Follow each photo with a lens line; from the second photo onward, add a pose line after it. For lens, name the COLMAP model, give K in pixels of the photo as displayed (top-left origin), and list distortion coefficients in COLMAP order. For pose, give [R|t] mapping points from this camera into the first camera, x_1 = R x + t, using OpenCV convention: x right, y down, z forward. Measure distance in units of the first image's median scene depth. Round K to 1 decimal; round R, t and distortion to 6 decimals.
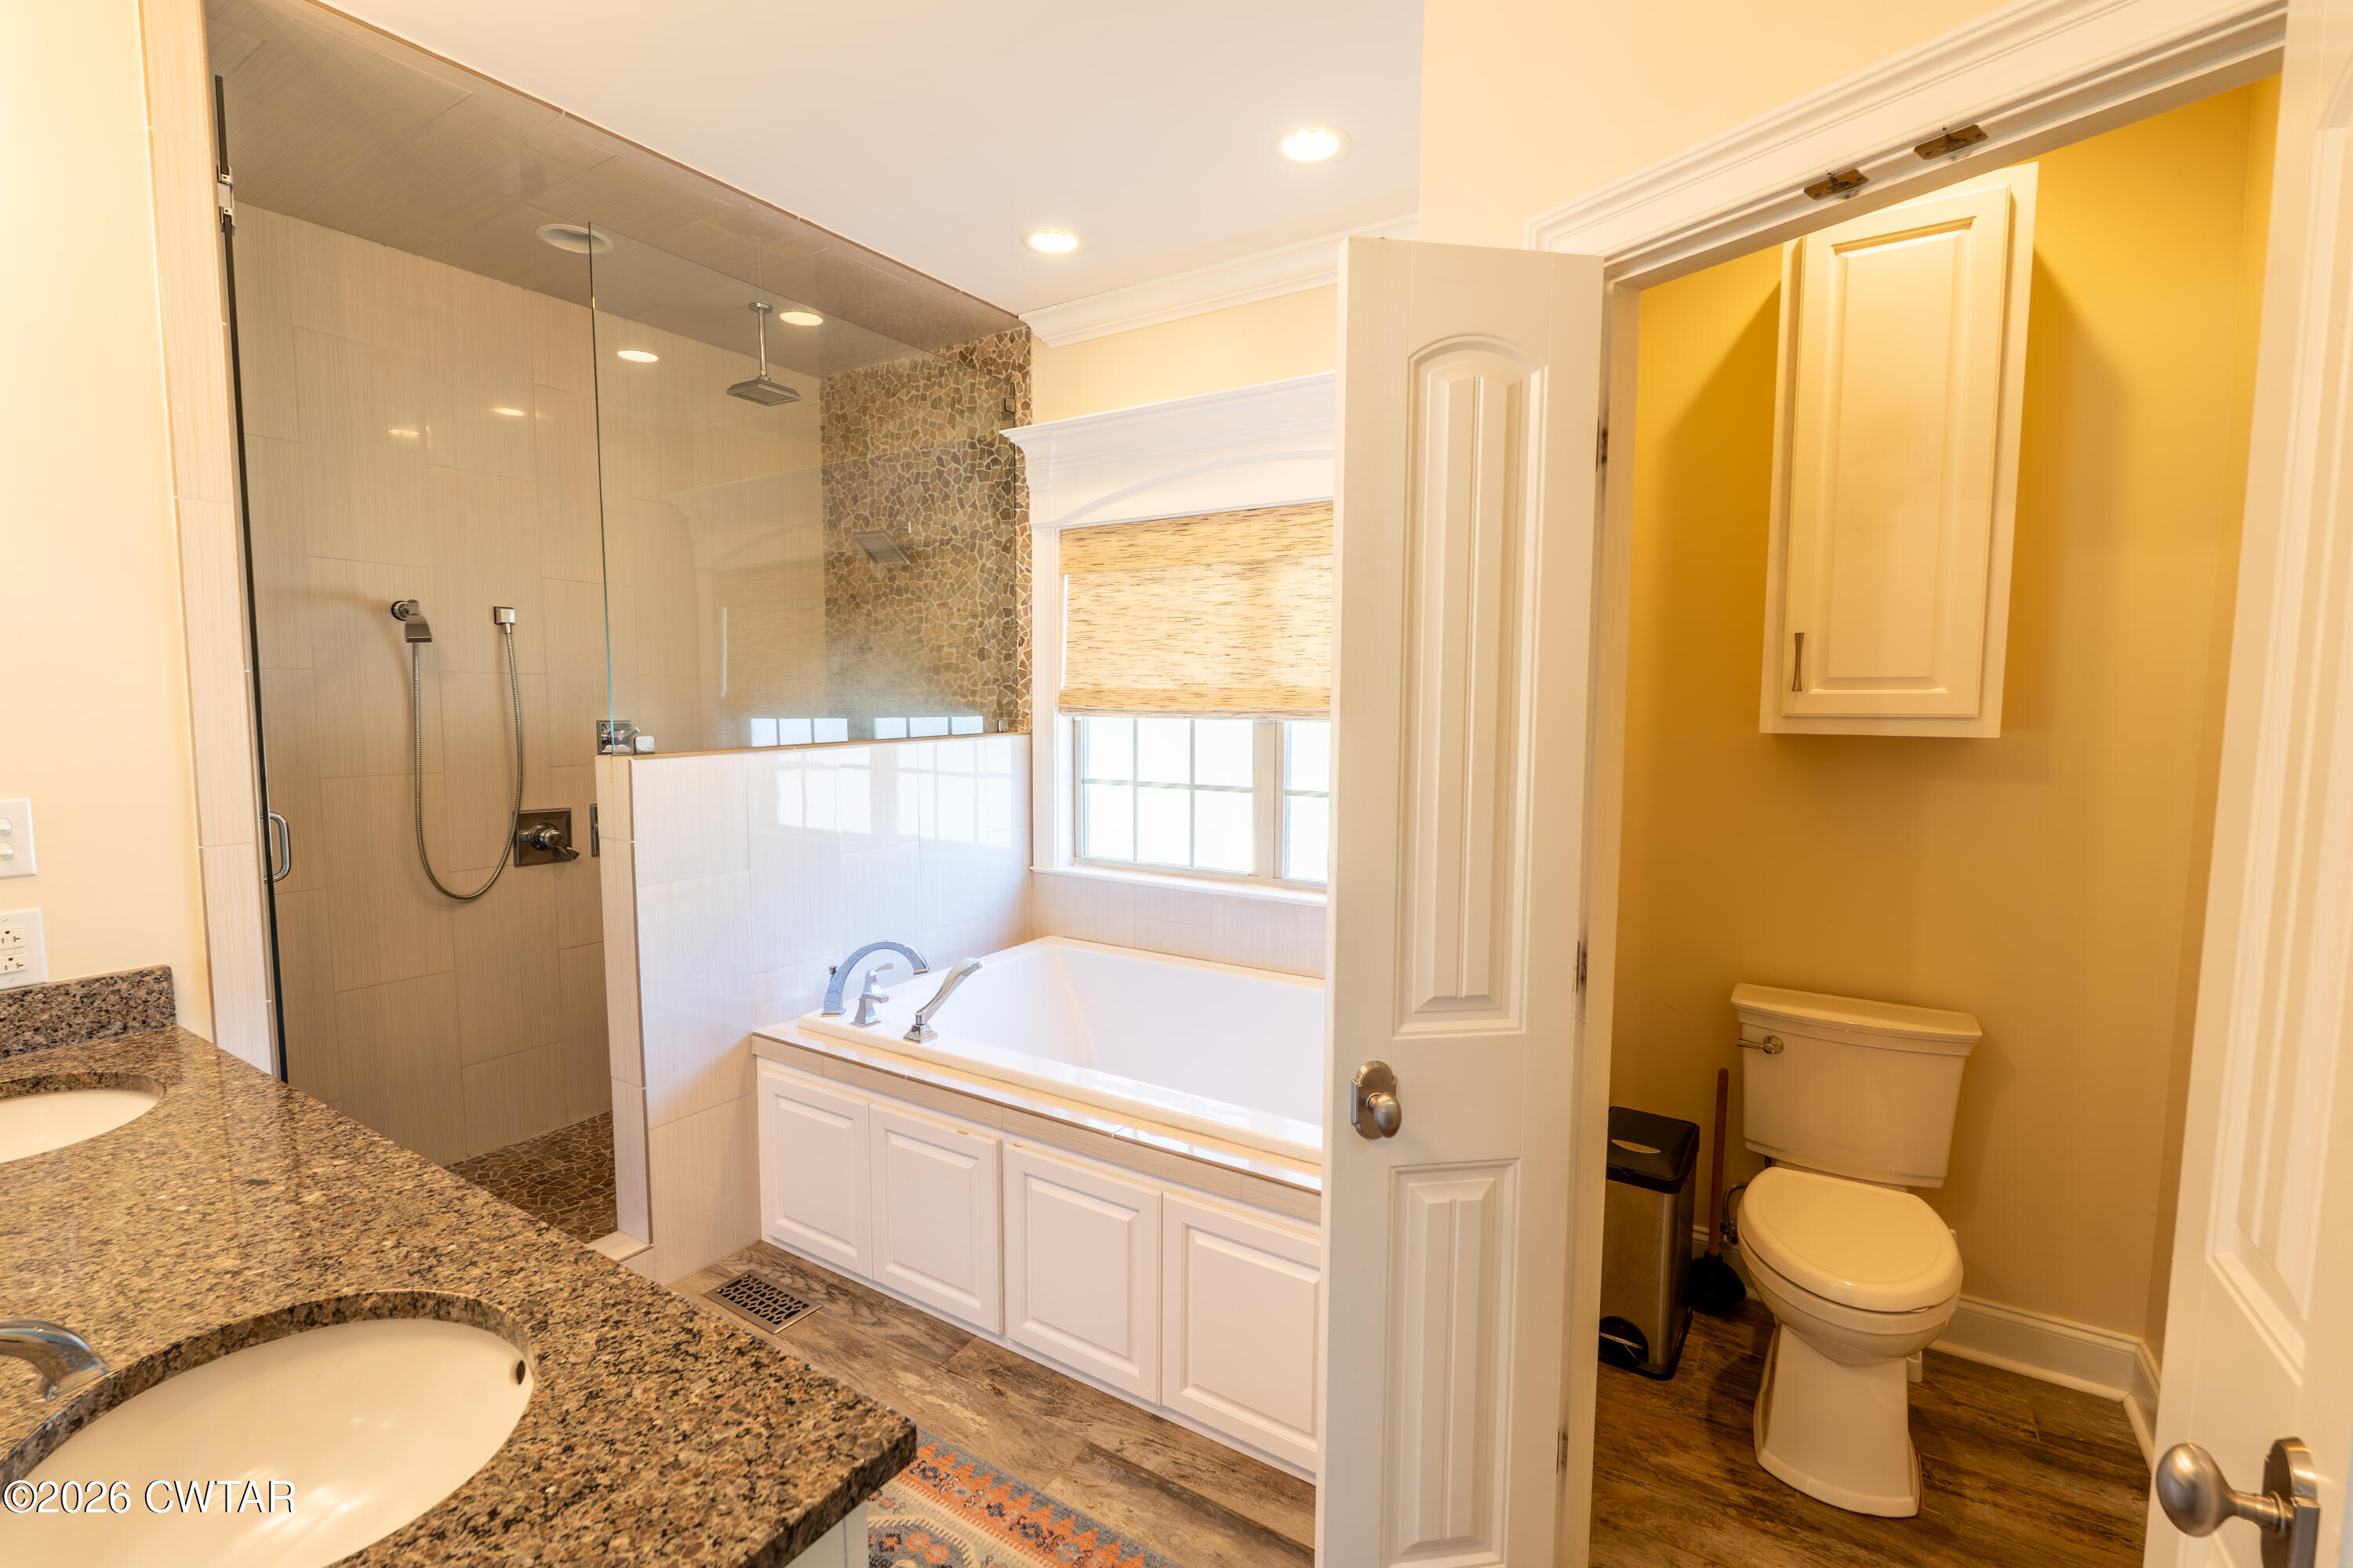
lens RADIAL K [[1036.0, 0, 1177.5], [0, 1036.0, 786.7], [0, 0, 1]] dist [-0.003901, 0.000892]
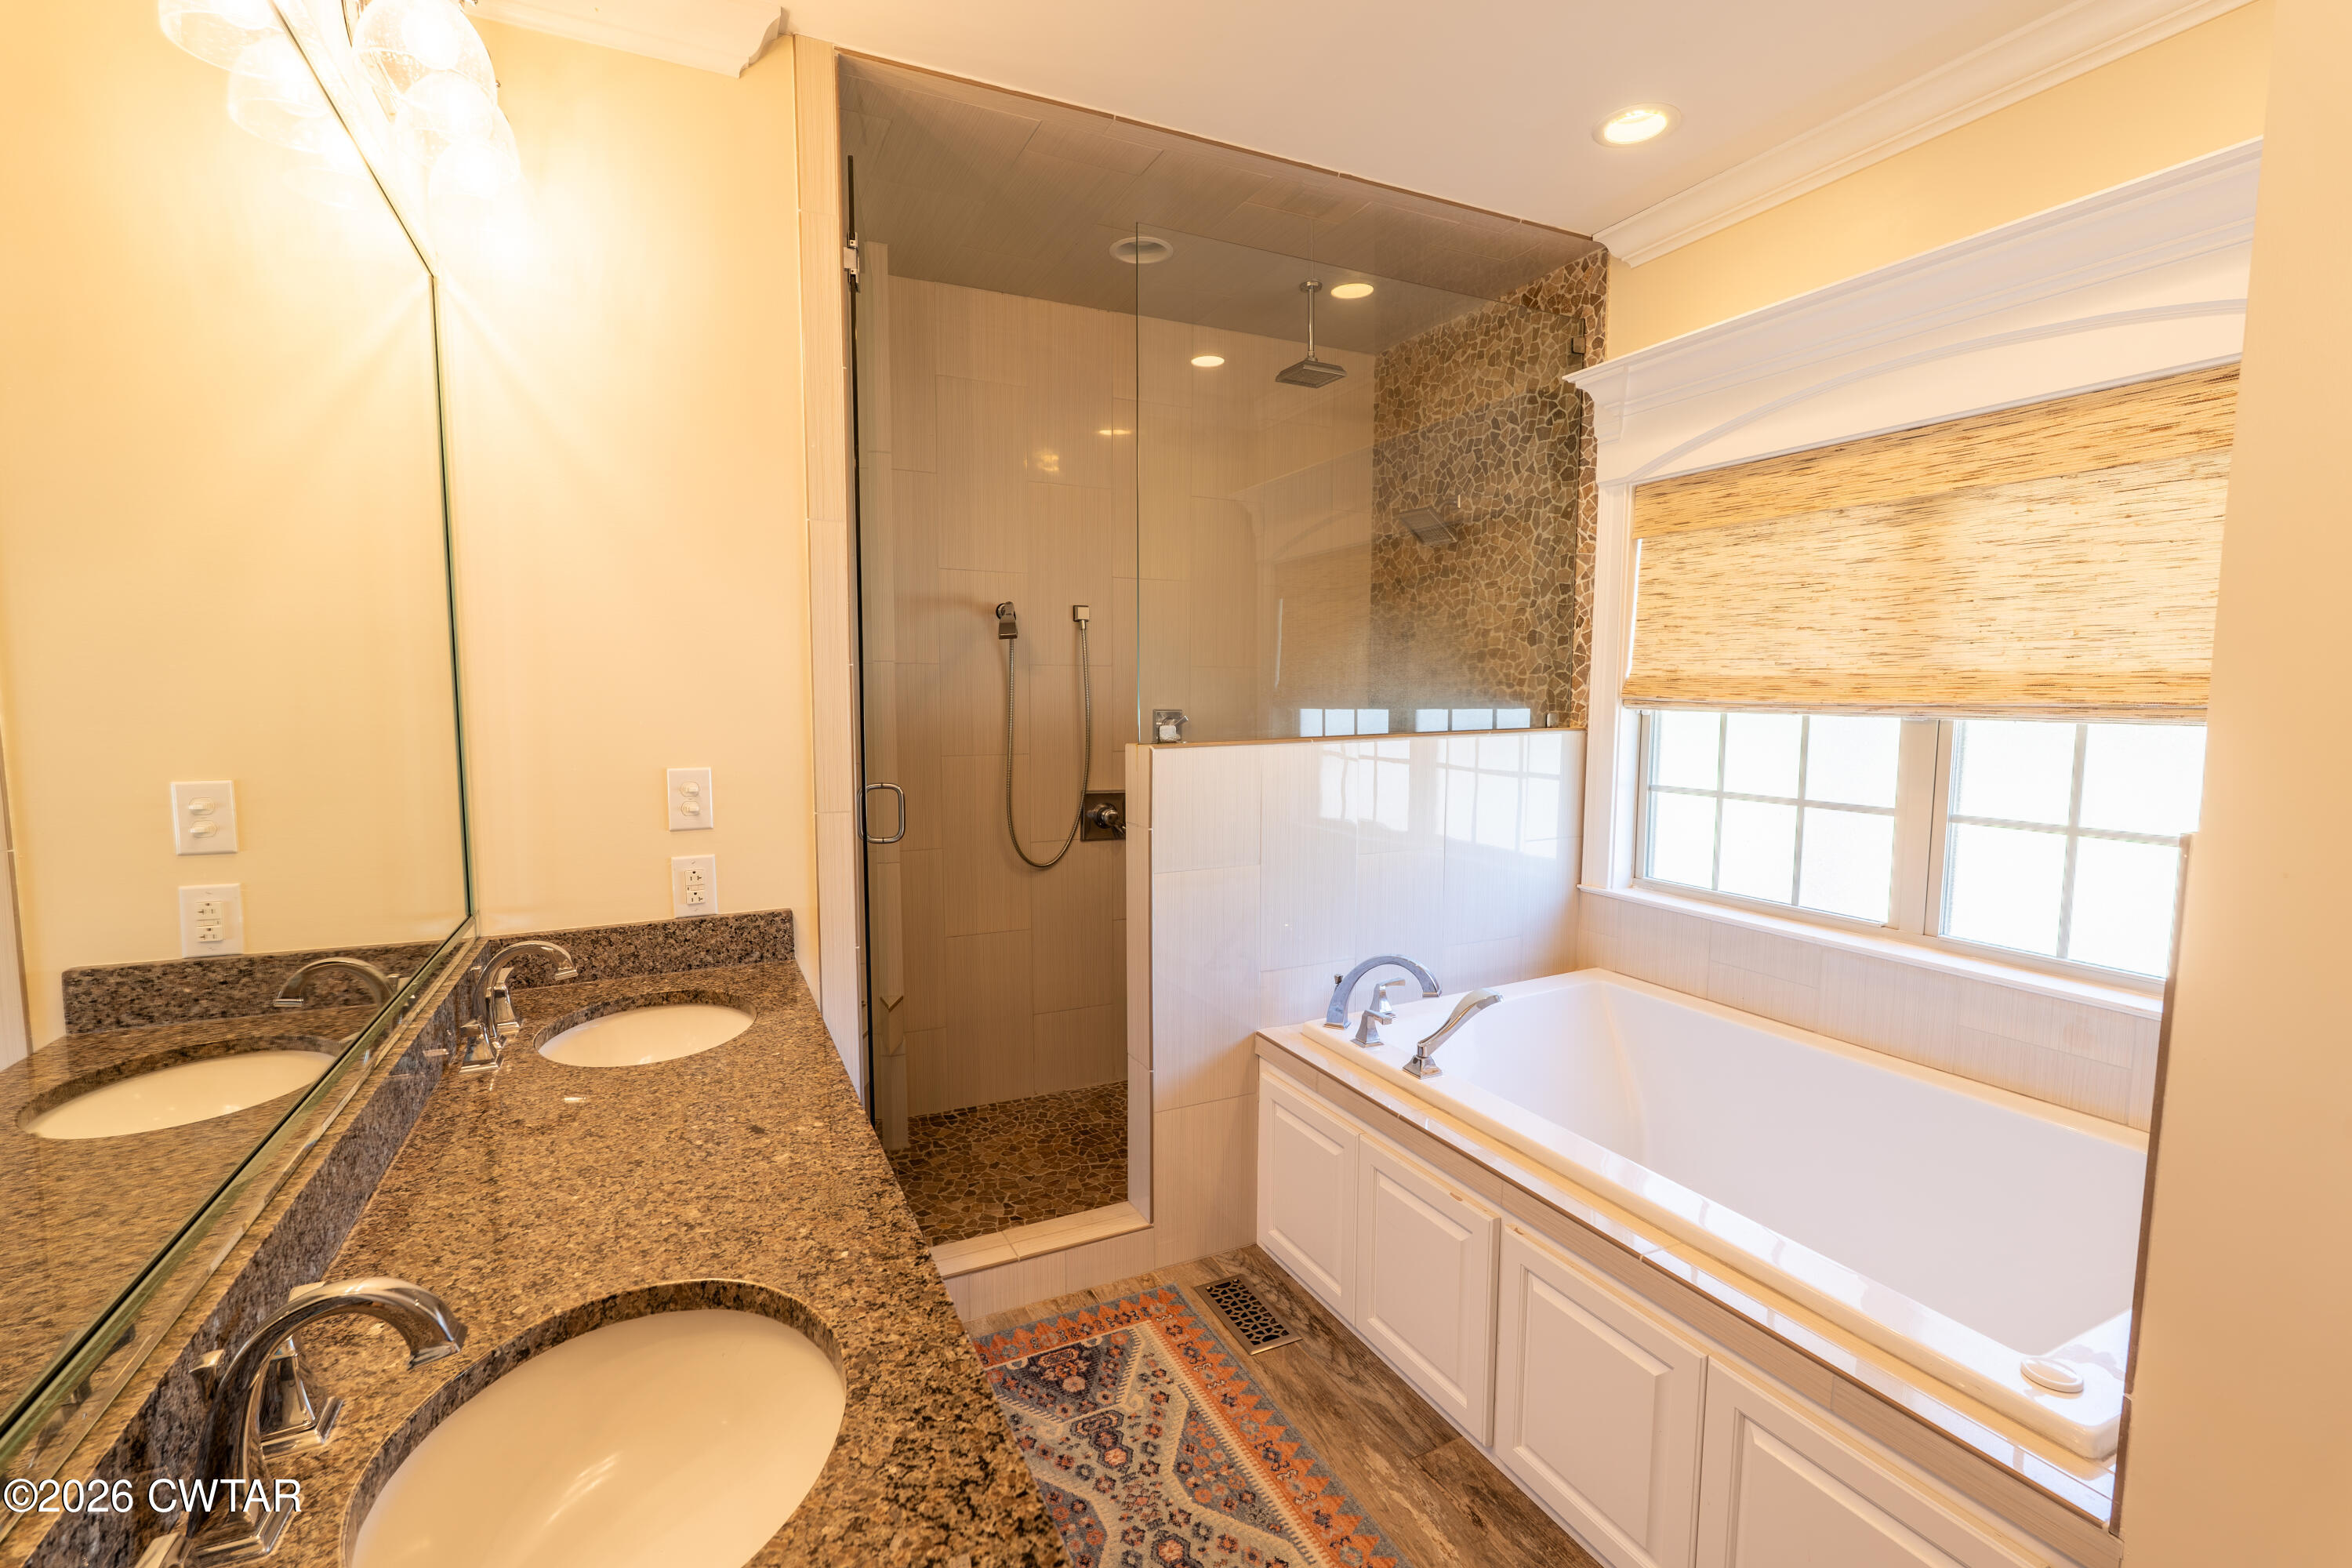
lens RADIAL K [[1035.5, 0, 1177.0], [0, 1035.5, 786.7], [0, 0, 1]] dist [-0.003901, 0.000892]
pose [[0.855350, 0.047768, -0.515843, 0.014798], [-0.043160, 0.998849, 0.020929, -0.008741], [0.516249, 0.004362, 0.856428, 0.112182]]
